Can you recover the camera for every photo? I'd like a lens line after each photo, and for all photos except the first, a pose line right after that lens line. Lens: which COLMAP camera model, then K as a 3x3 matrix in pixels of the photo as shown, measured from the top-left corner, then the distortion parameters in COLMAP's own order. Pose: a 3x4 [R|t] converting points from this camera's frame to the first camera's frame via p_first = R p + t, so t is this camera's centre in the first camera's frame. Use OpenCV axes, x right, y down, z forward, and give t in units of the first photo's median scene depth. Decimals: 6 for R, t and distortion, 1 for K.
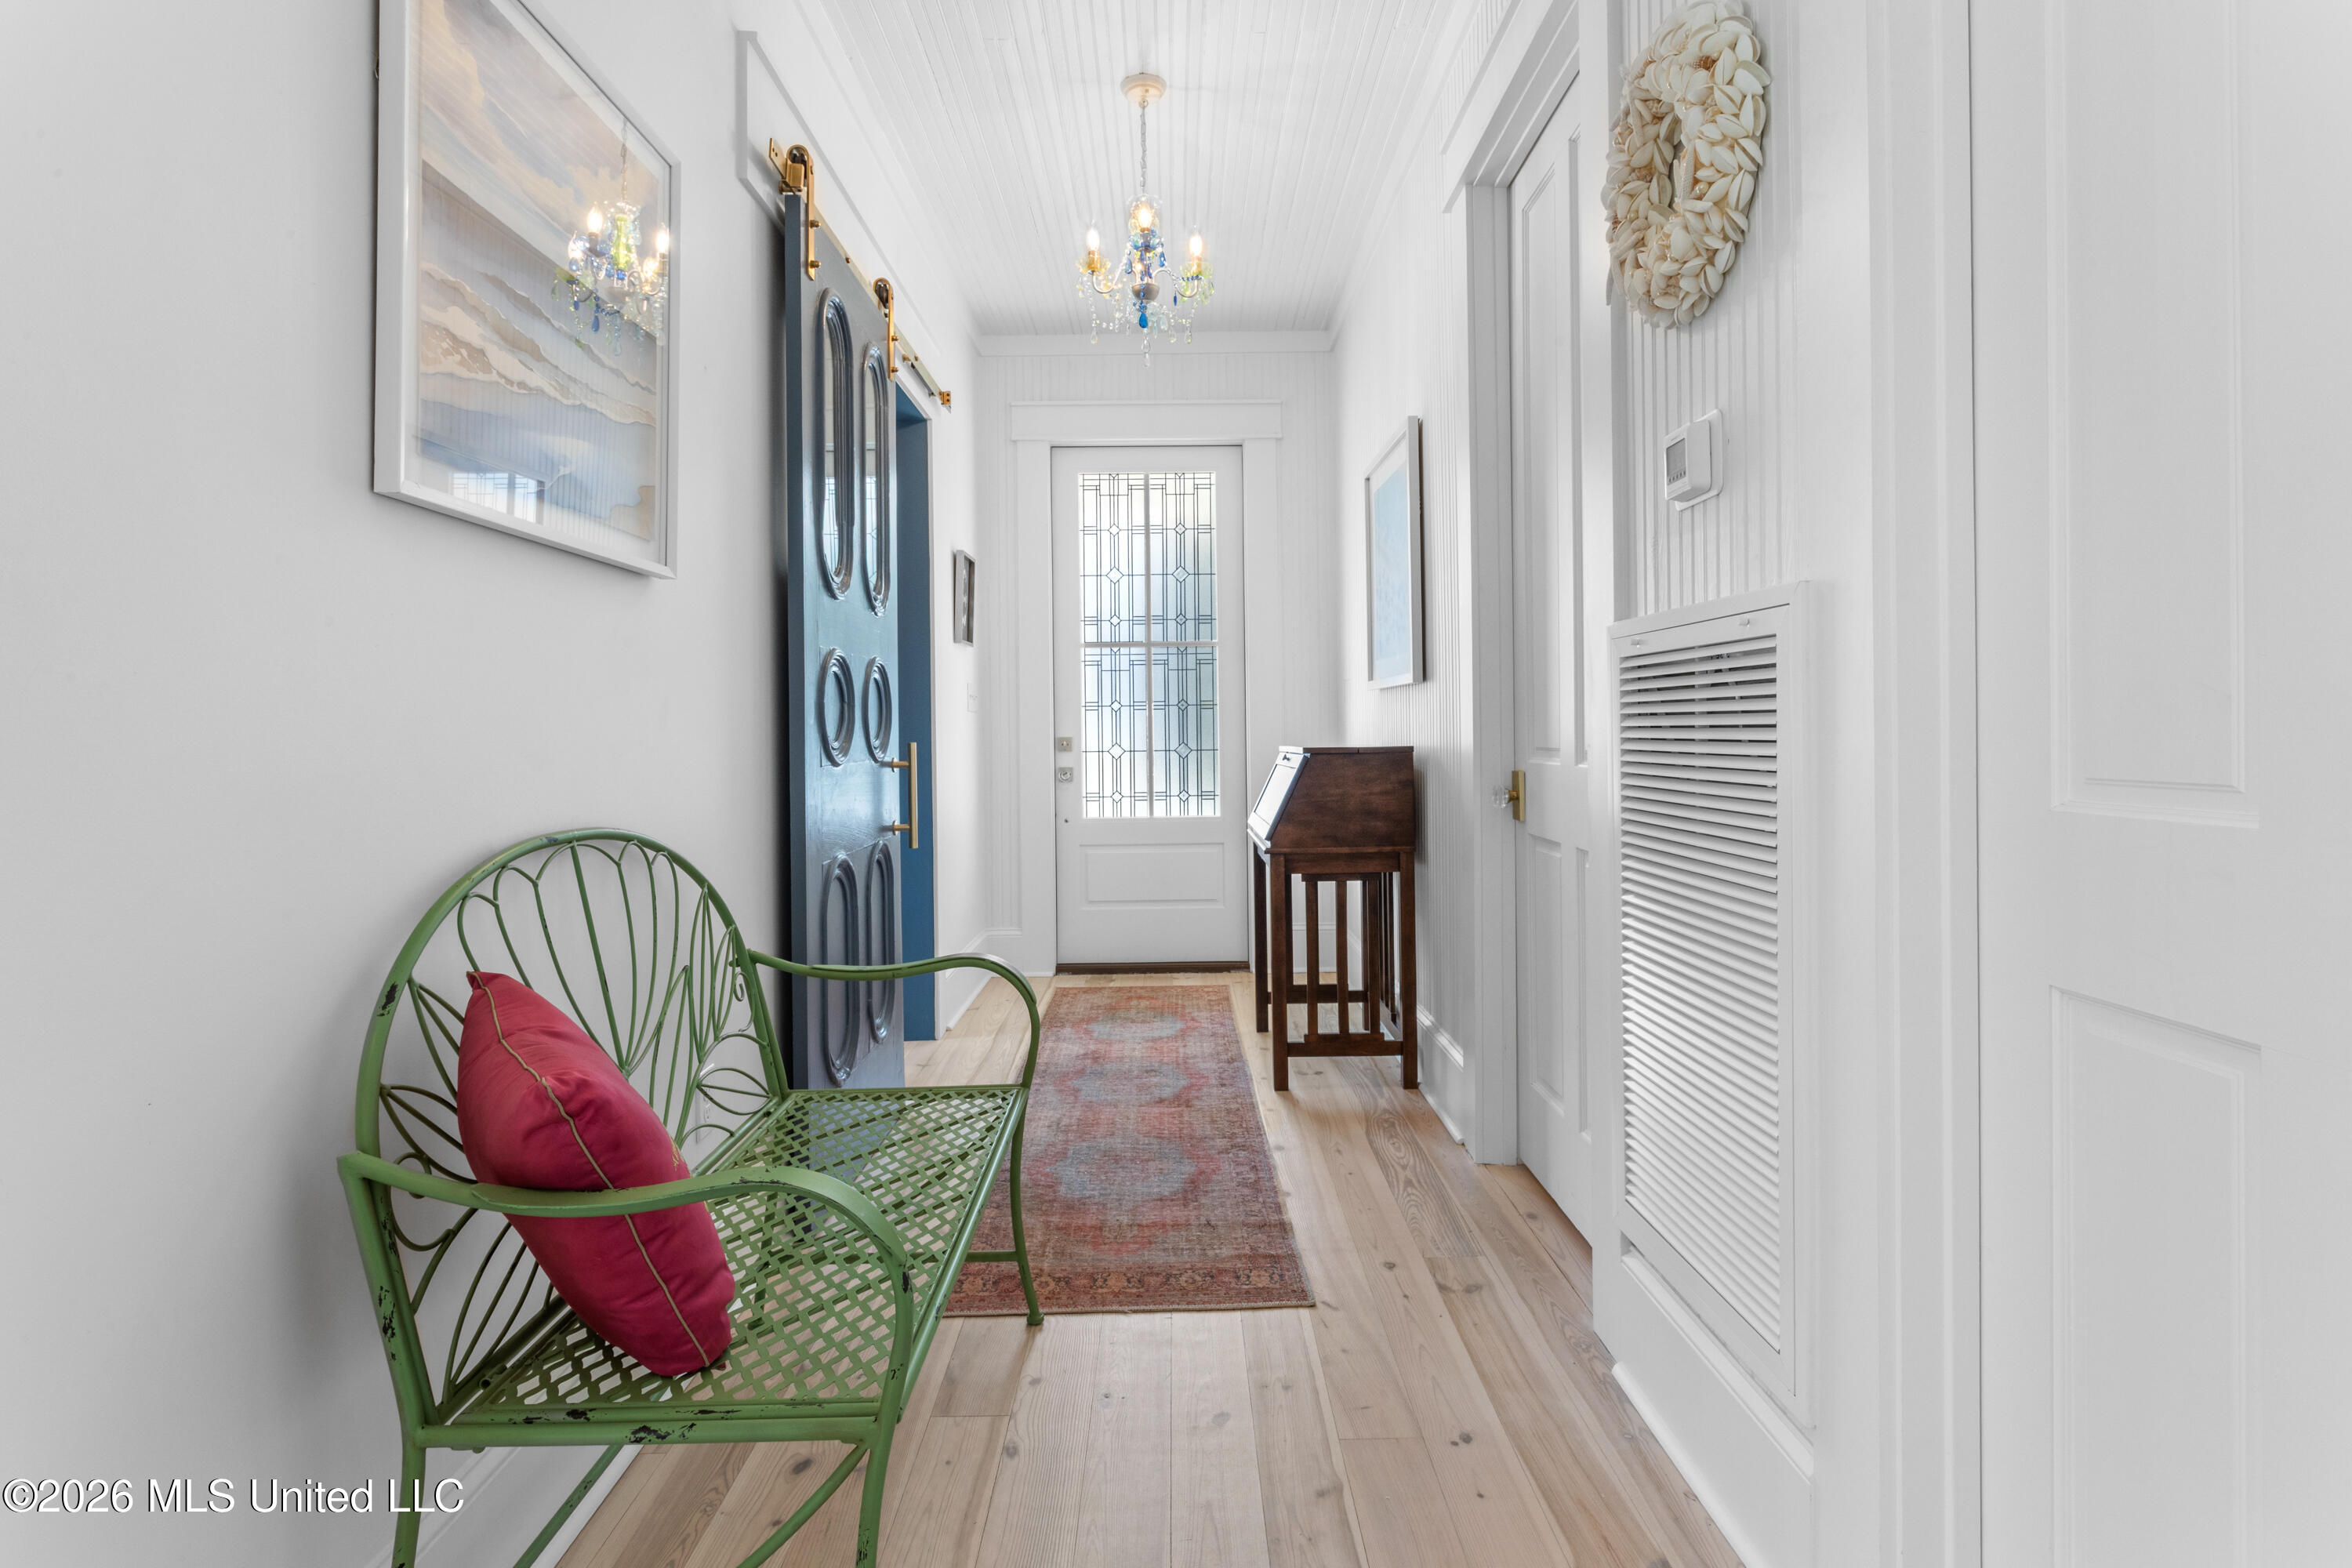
lens RADIAL K [[1184.9, 0, 1157.9], [0, 1184.9, 731.1], [0, 0, 1]] dist [-0.009645, 0.002770]
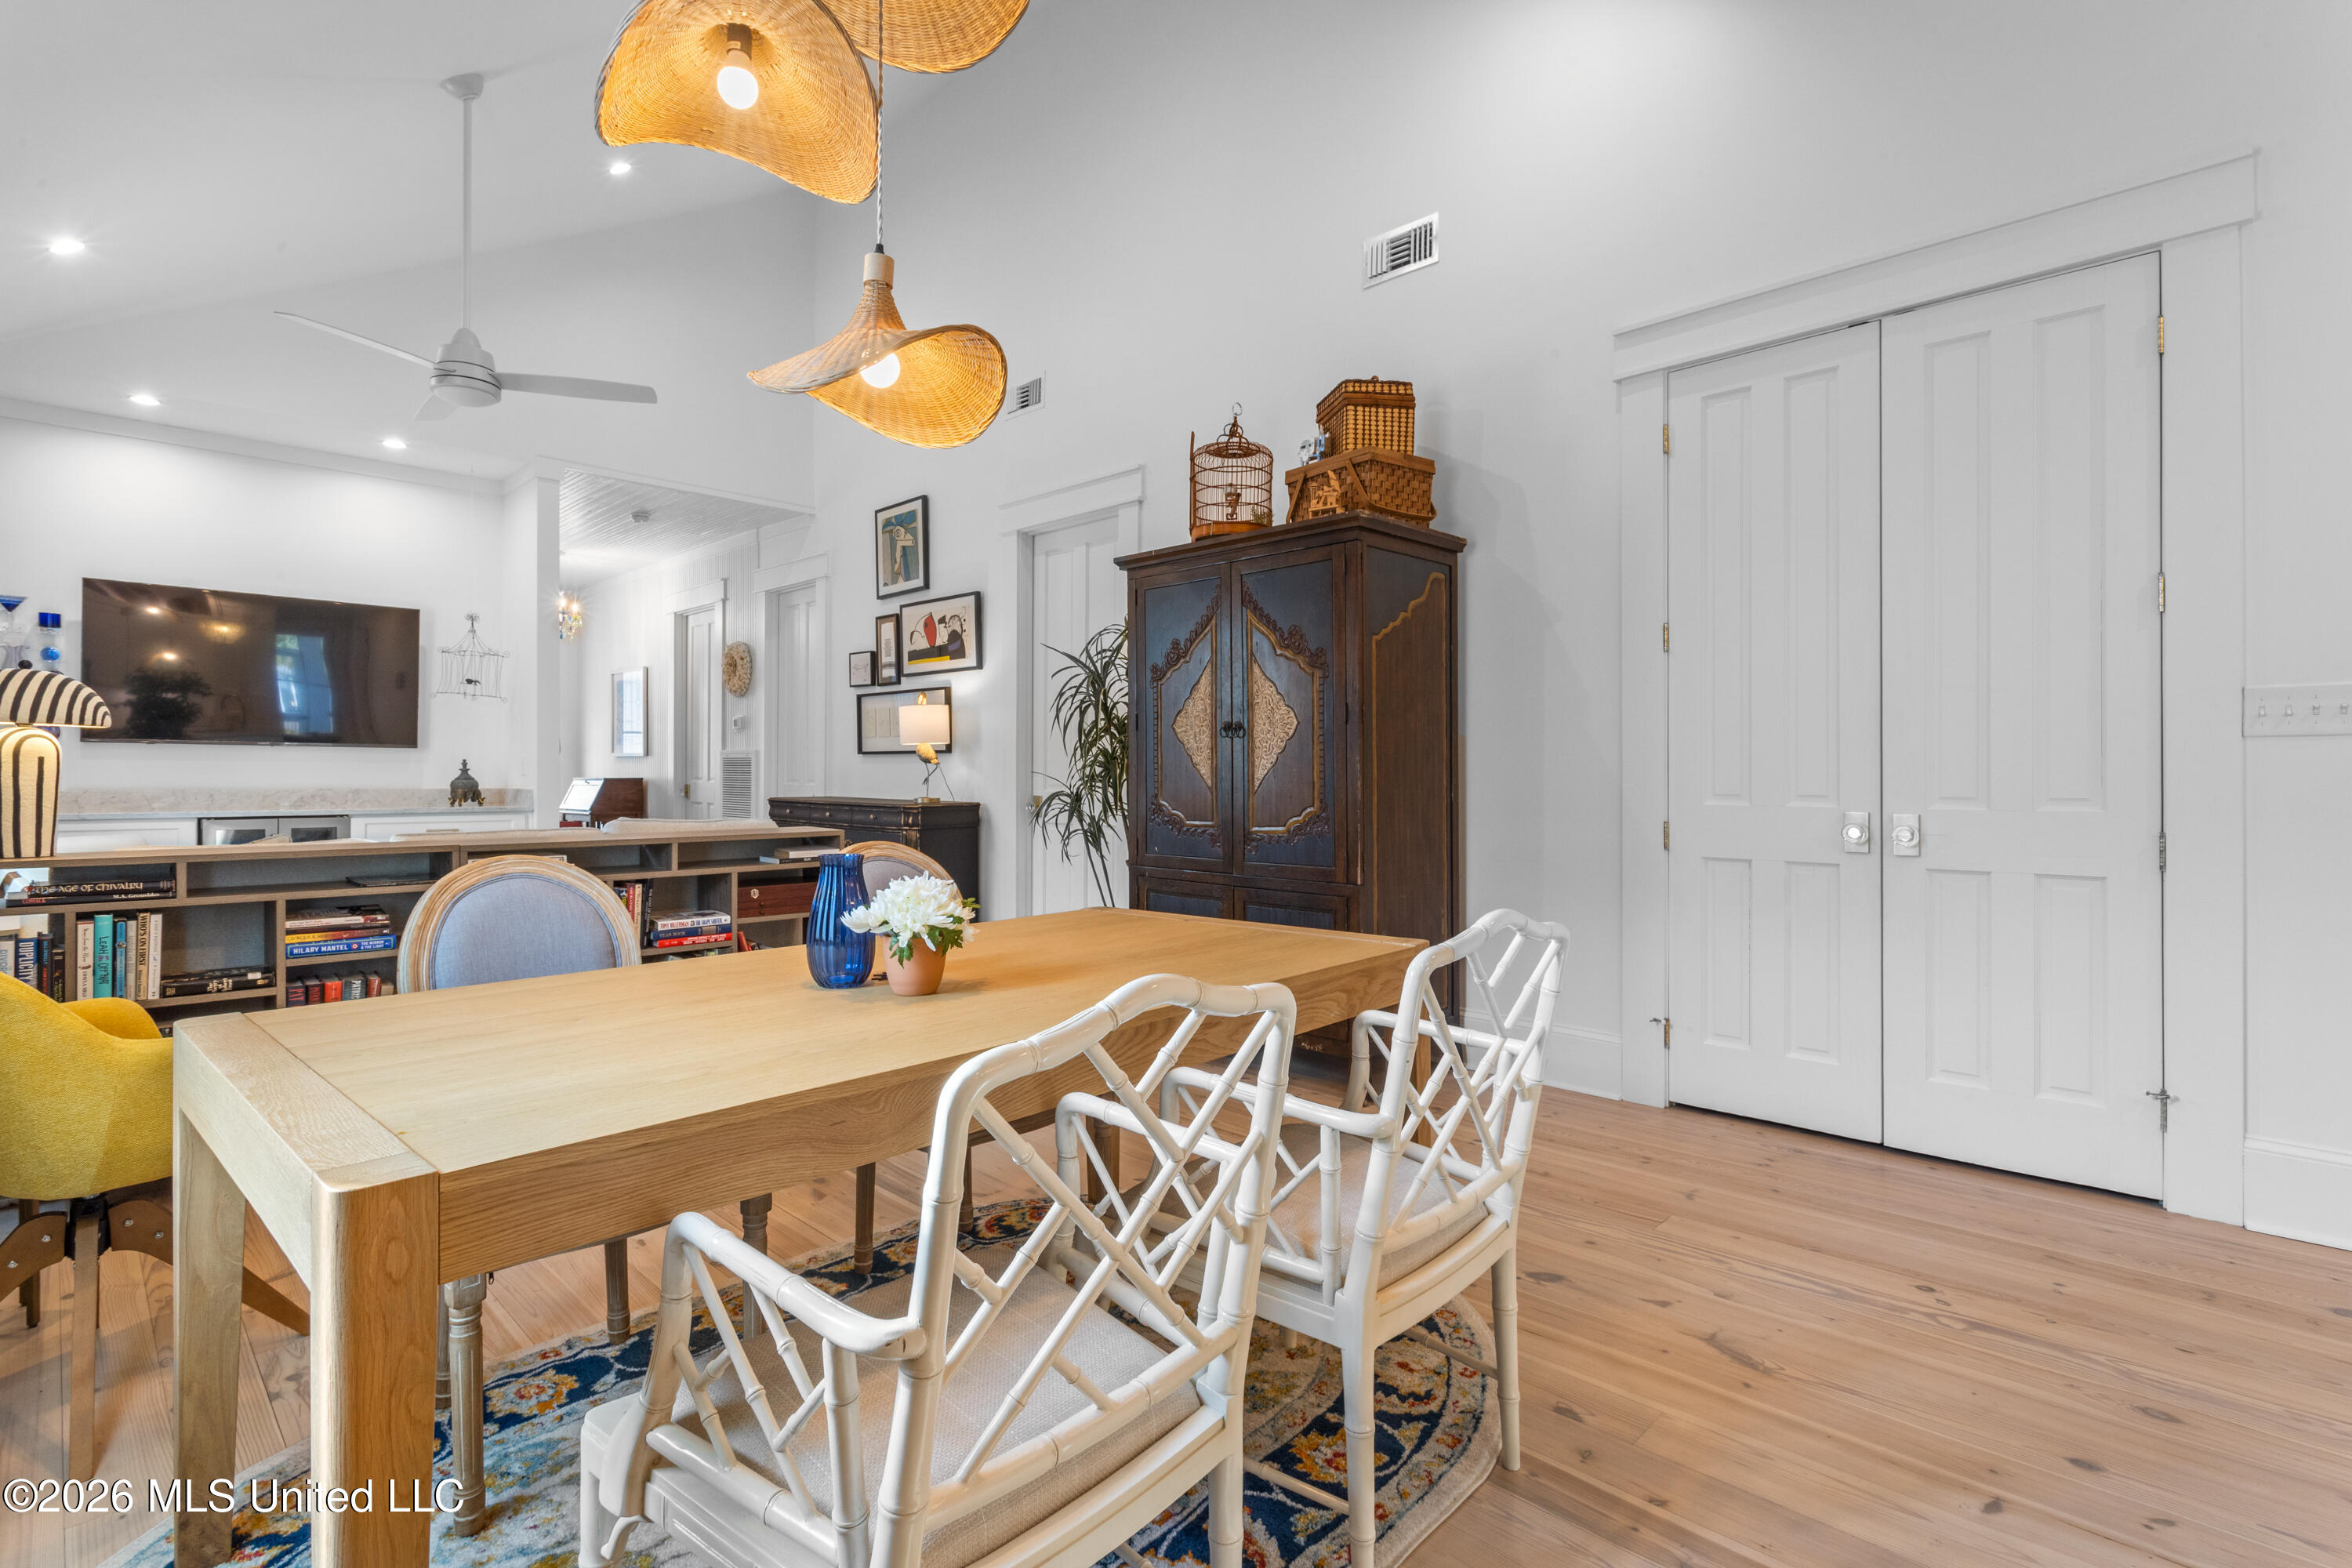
lens RADIAL K [[1107.9, 0, 1169.0], [0, 1107.9, 767.8], [0, 0, 1]] dist [-0.004478, 0.001574]
pose [[0.693700, 0.014936, 0.720109, -0.580274], [-0.010641, 0.999888, -0.010488, 0.002364], [-0.720186, -0.000387, 0.693781, -1.250473]]
